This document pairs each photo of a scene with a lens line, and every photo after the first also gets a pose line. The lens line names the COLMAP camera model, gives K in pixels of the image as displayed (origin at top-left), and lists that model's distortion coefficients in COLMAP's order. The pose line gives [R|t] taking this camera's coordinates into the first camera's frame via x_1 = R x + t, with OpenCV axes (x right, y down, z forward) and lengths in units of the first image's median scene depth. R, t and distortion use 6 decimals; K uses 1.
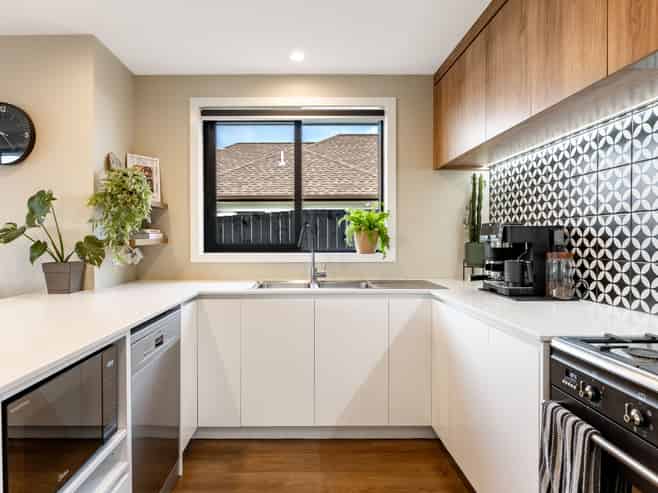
lens RADIAL K [[394.3, 0, 329.0], [0, 394.3, 246.5], [0, 0, 1]] dist [-0.004319, -0.000766]
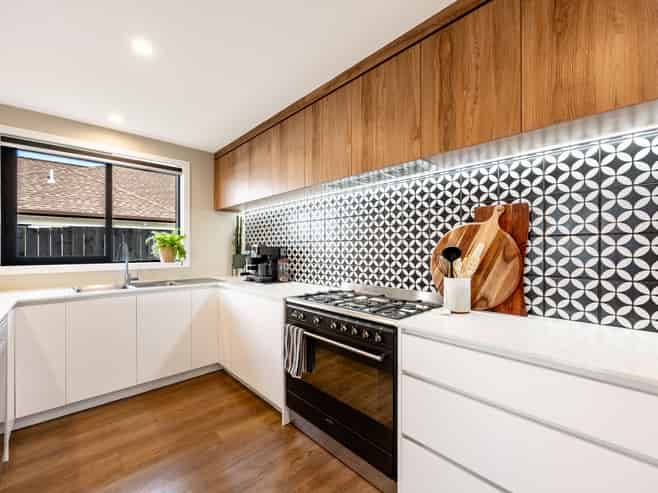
lens RADIAL K [[282.3, 0, 329.0], [0, 282.3, 246.5], [0, 0, 1]] dist [0.000465, 0.000019]
pose [[0.727384, 0.009391, 0.686166, -0.239053], [0.007554, 0.999736, -0.021690, -0.017570], [-0.686189, 0.020960, 0.727121, -0.231795]]
